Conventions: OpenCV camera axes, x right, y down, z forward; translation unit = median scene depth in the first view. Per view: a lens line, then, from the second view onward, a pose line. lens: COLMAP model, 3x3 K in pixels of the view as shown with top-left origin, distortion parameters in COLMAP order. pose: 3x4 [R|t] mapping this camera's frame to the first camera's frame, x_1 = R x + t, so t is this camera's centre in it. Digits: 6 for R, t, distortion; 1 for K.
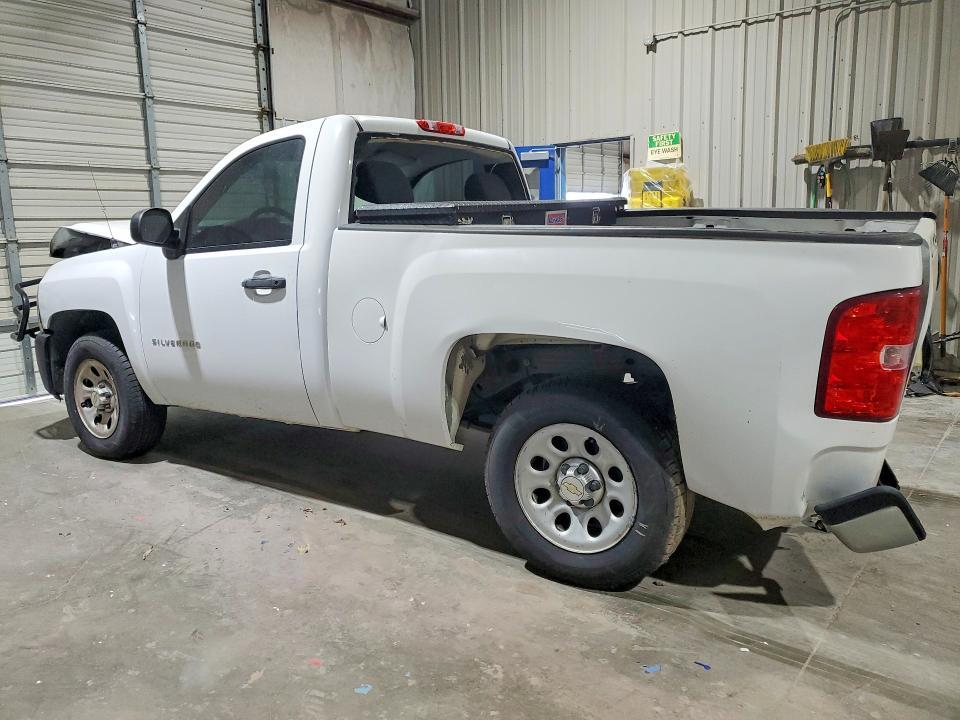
lens RADIAL K [[774.3, 0, 471.7], [0, 774.3, 358.6], [0, 0, 1]] dist [-0.003205, 0.022417]
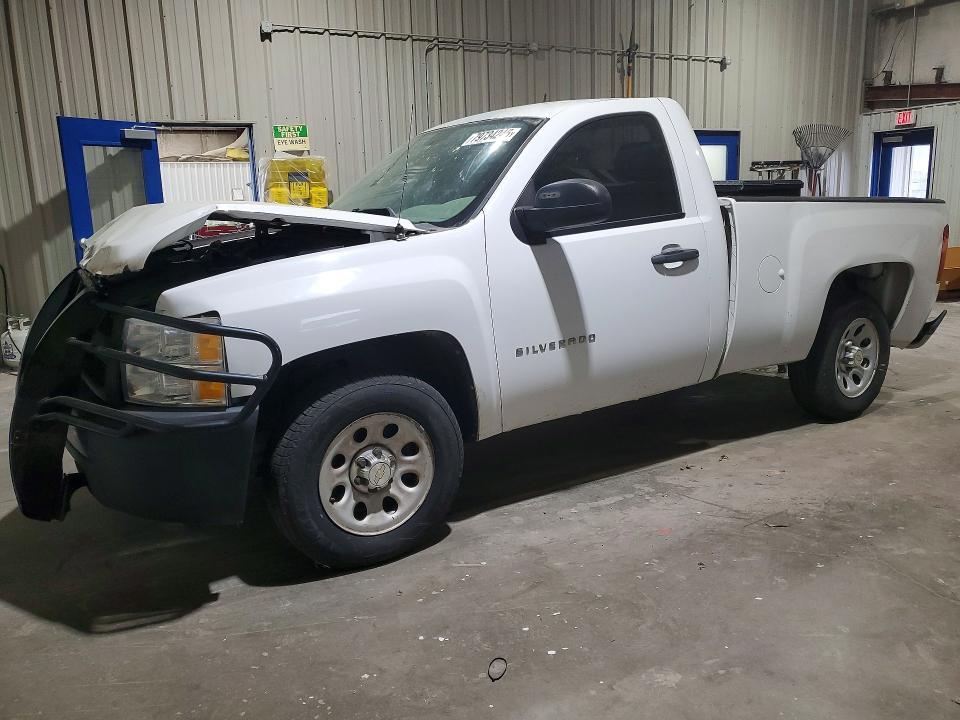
lens RADIAL K [[774.3, 0, 475.5], [0, 774.3, 356.2], [0, 0, 1]] dist [-0.003205, 0.022417]
pose [[0.385251, -0.174547, 0.906154, -1.202032], [0.182279, 0.976996, 0.110697, -0.118711], [-0.904630, 0.122527, 0.408205, 0.765947]]
